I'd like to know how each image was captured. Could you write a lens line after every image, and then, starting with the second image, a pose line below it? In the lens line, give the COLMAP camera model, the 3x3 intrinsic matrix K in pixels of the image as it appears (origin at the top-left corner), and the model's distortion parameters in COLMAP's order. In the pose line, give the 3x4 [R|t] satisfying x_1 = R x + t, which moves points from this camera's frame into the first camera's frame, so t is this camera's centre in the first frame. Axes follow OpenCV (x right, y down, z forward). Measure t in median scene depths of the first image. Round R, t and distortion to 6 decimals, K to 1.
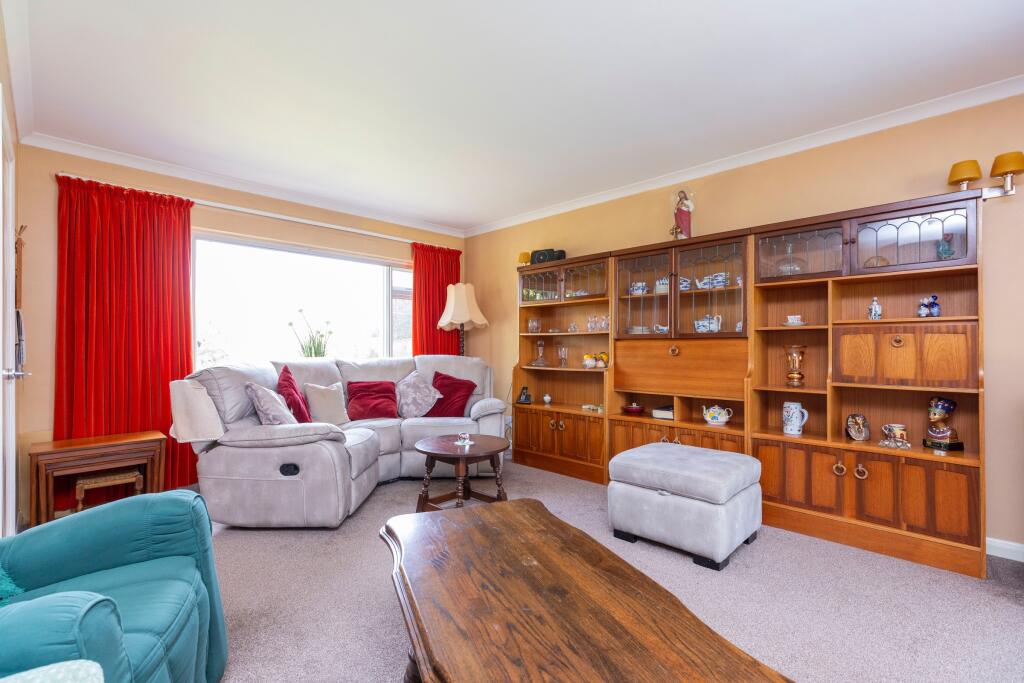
lens RADIAL K [[457.9, 0, 515.4], [0, 457.9, 346.6], [0, 0, 1]] dist [-0.001275, 0.000739]
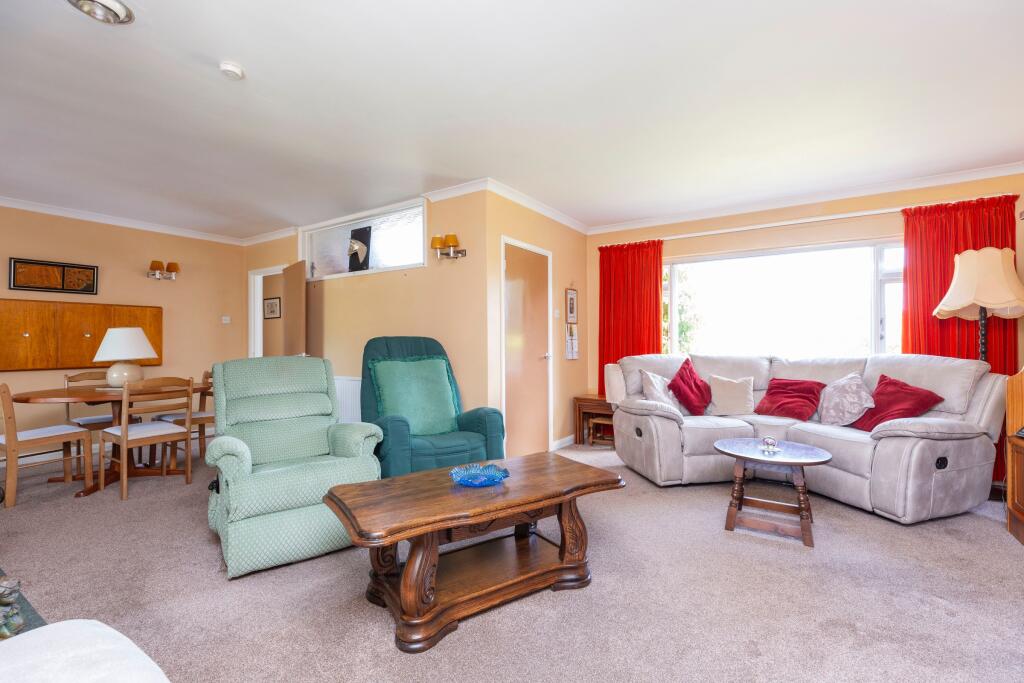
lens RADIAL K [[457.9, 0, 508.2], [0, 457.9, 346.2], [0, 0, 1]] dist [-0.001275, 0.000739]
pose [[0.177820, 0.011482, -0.983996, 0.508892], [0.001603, 0.999927, 0.011957, -0.005590], [0.984062, -0.003703, 0.177789, 0.235127]]
